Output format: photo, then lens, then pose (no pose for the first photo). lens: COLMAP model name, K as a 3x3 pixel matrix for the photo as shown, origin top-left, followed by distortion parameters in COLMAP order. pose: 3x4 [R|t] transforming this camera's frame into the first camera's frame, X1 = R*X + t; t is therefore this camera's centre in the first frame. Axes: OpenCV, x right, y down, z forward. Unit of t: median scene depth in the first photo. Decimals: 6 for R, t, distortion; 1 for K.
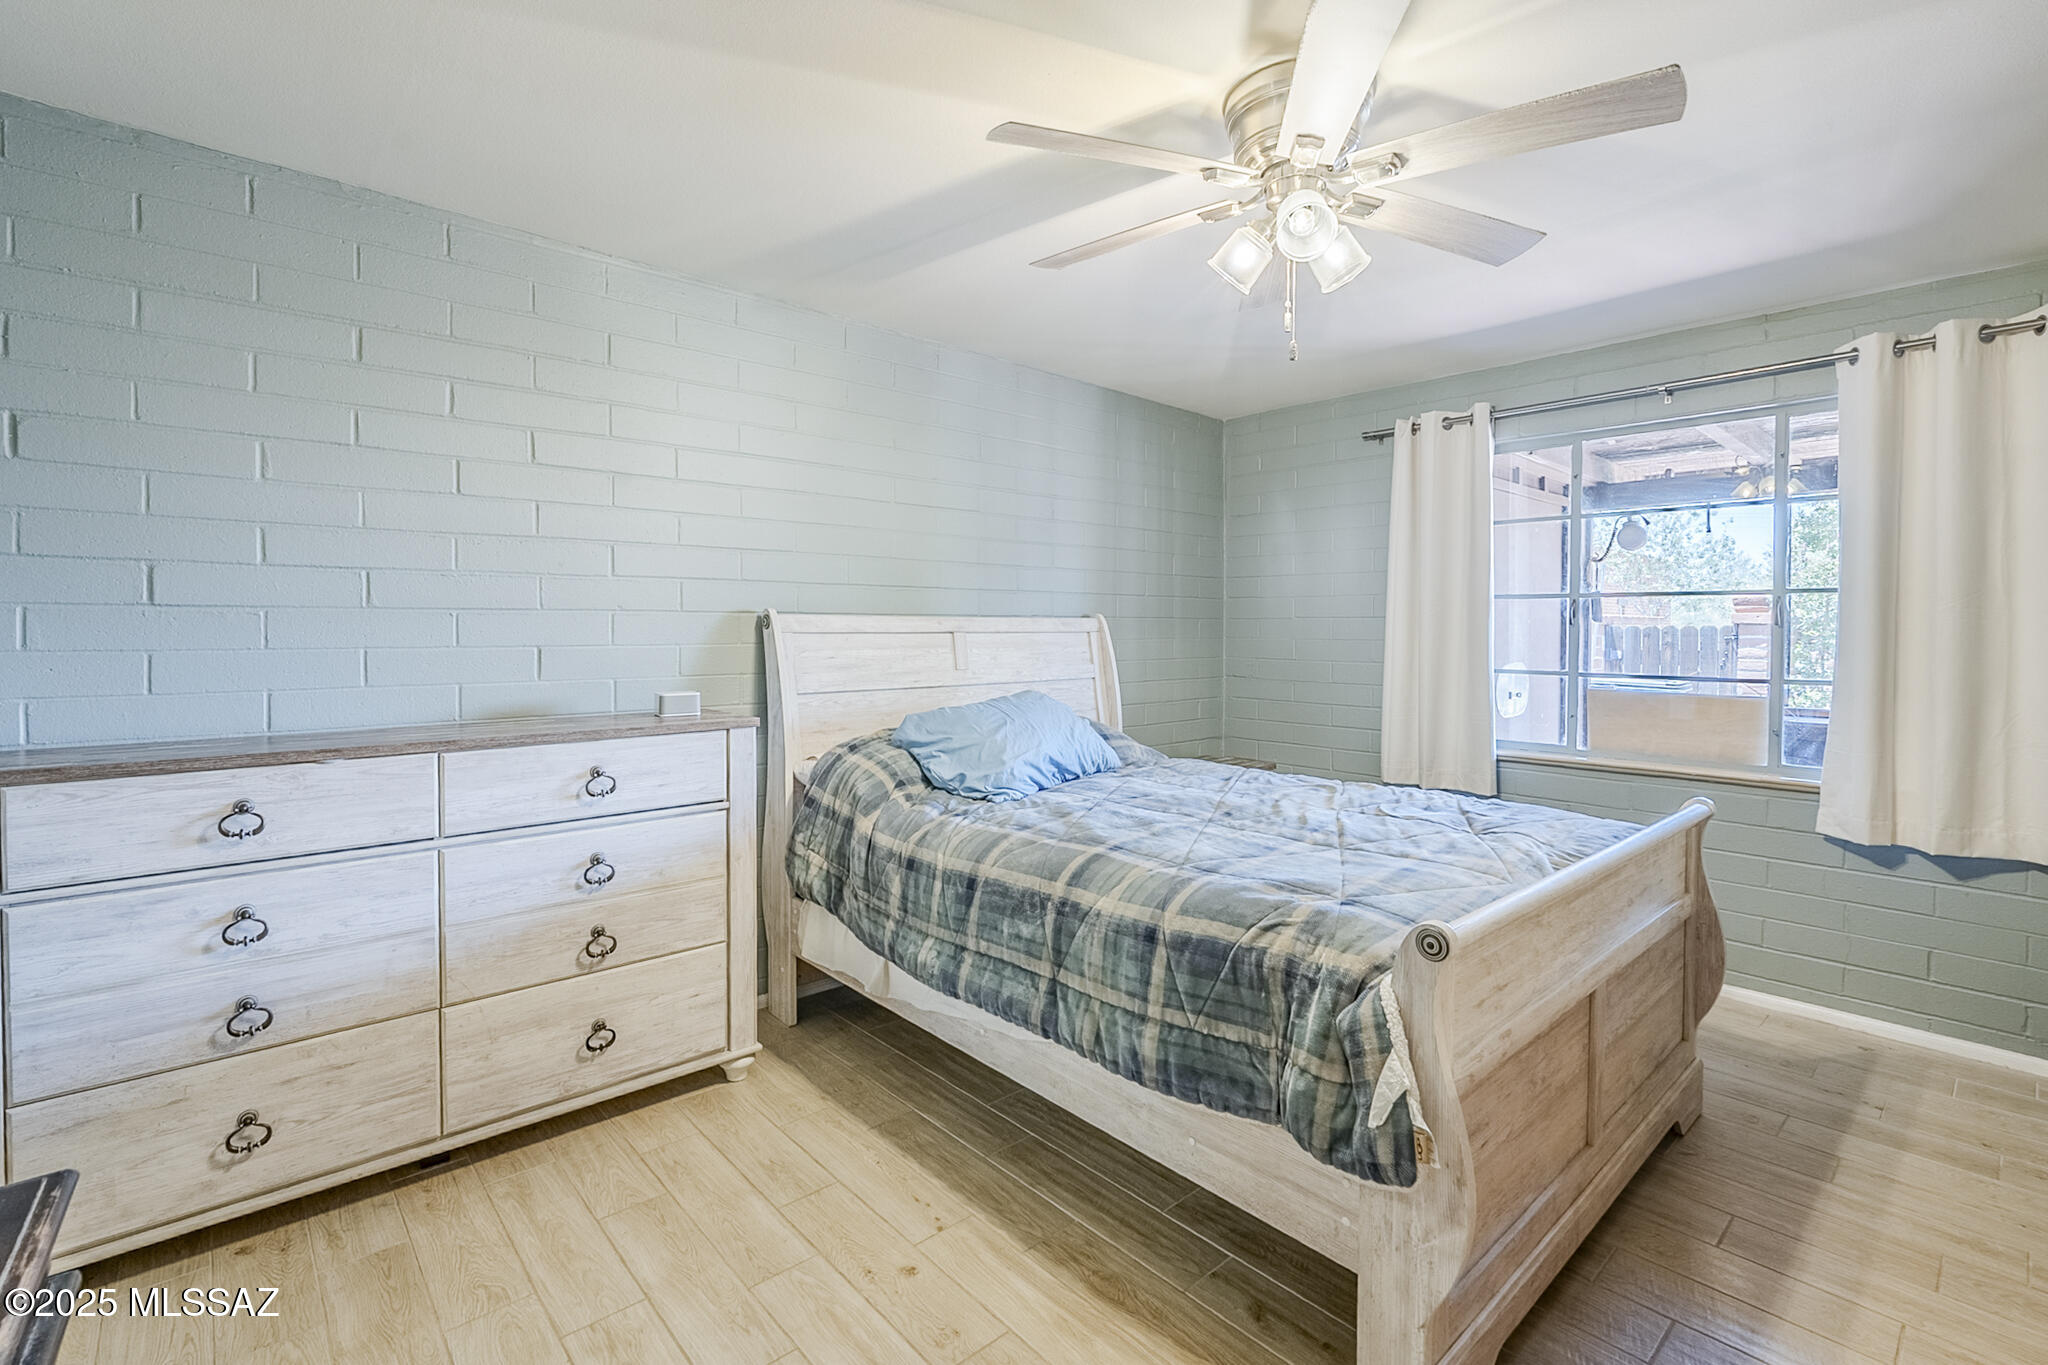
lens RADIAL K [[930.2, 0, 1022.8], [0, 930.2, 636.6], [0, 0, 1]] dist [-0.002173, -0.000308]
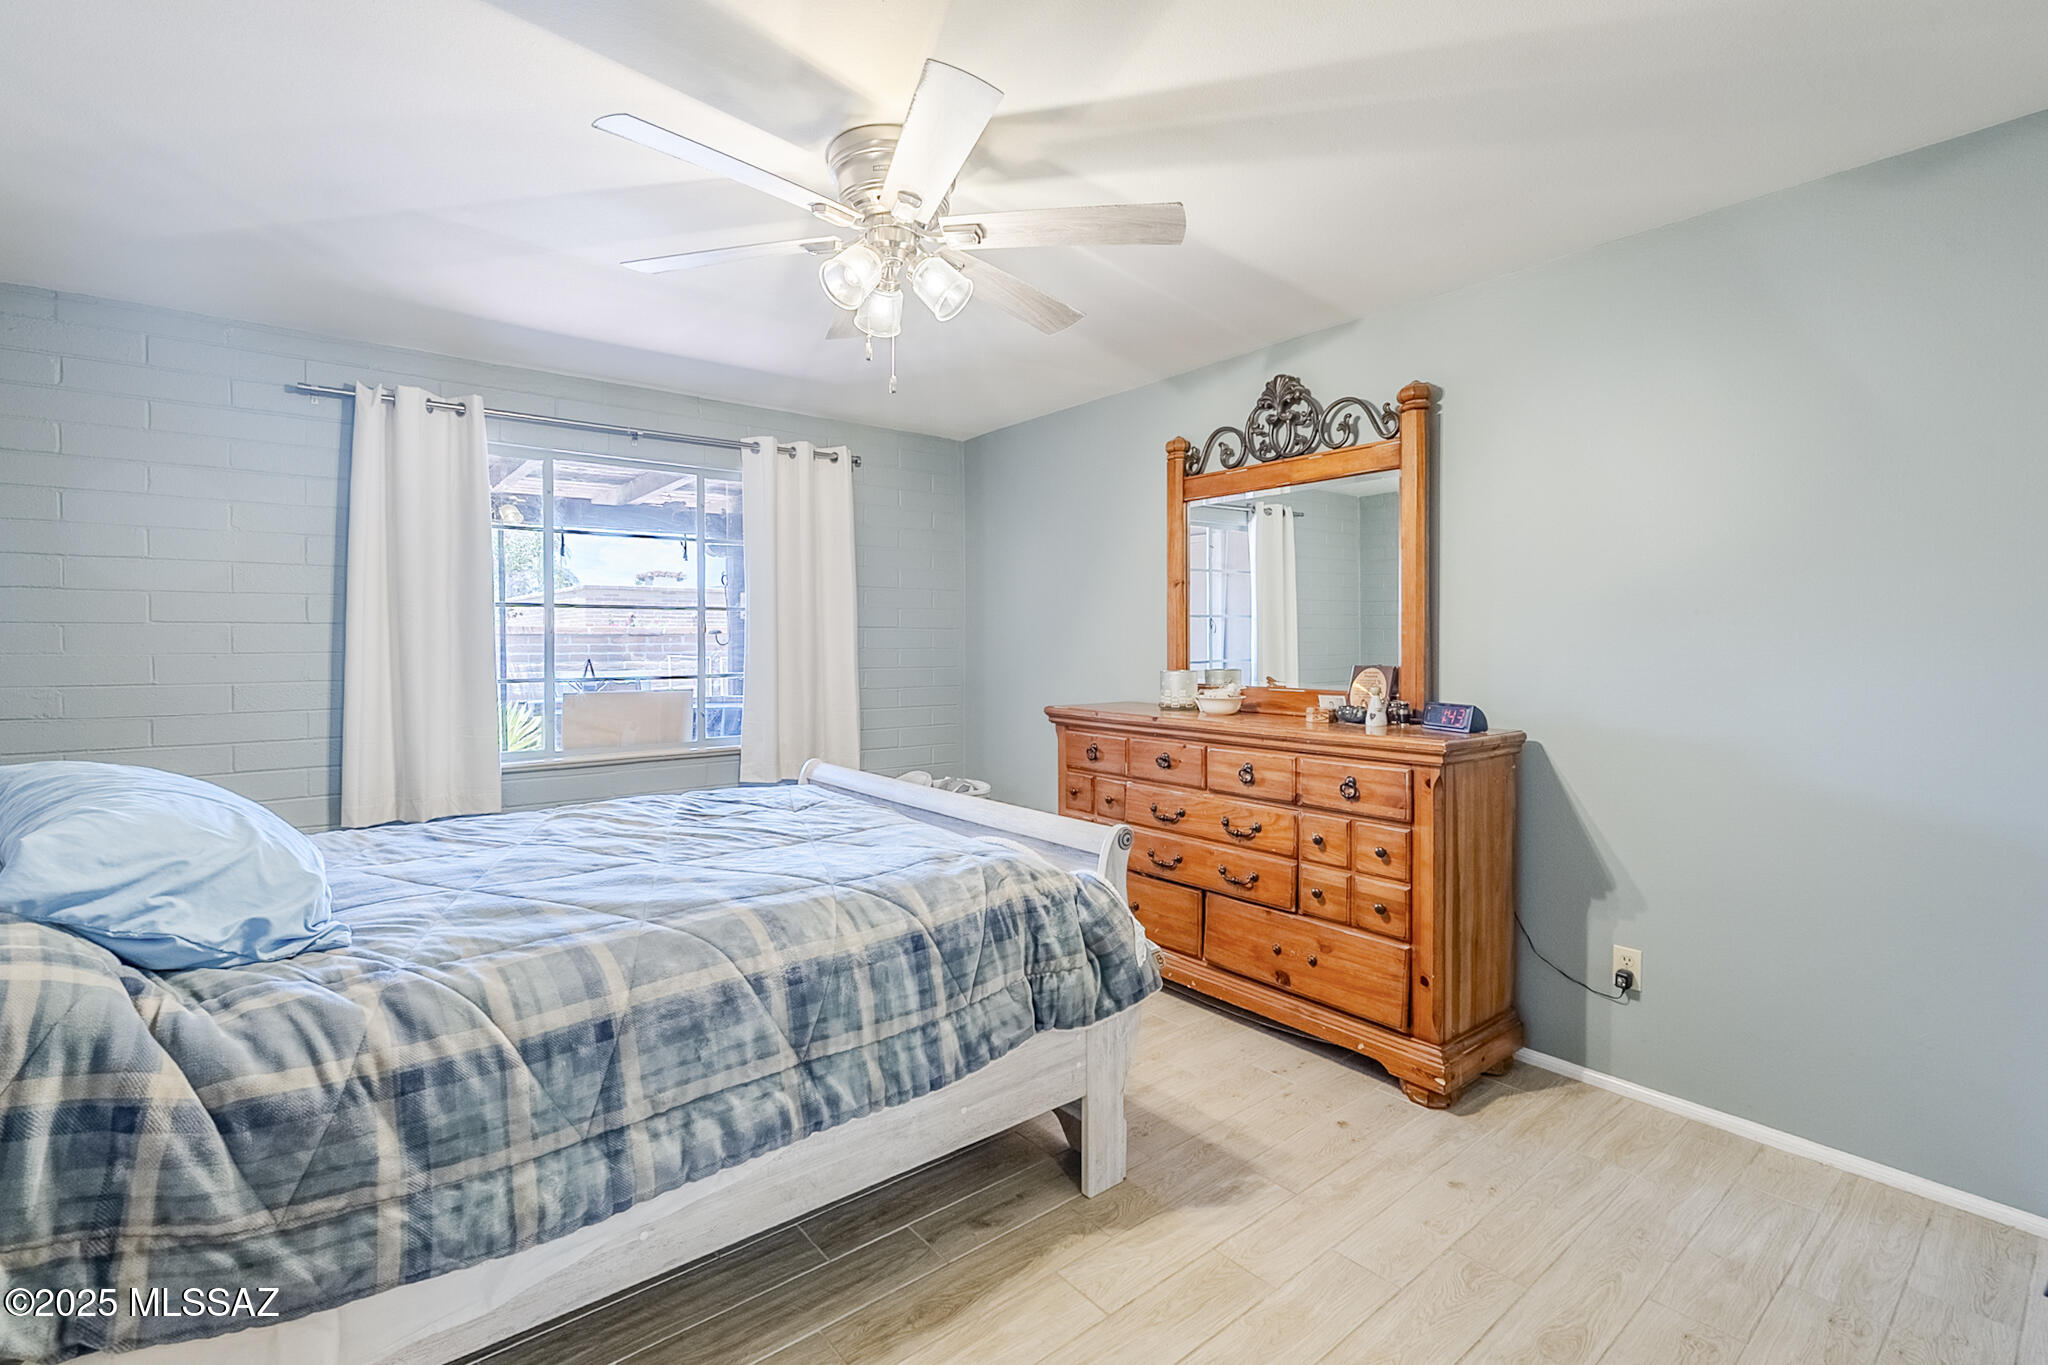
lens RADIAL K [[911.4, 0, 1022.6], [0, 911.4, 656.9], [0, 0, 1]] dist [-0.001343, -0.000100]
pose [[0.057276, -0.023431, 0.998083, -0.495213], [0.009695, 0.999690, 0.022912, -0.004941], [-0.998311, 0.008364, 0.057485, 0.499127]]
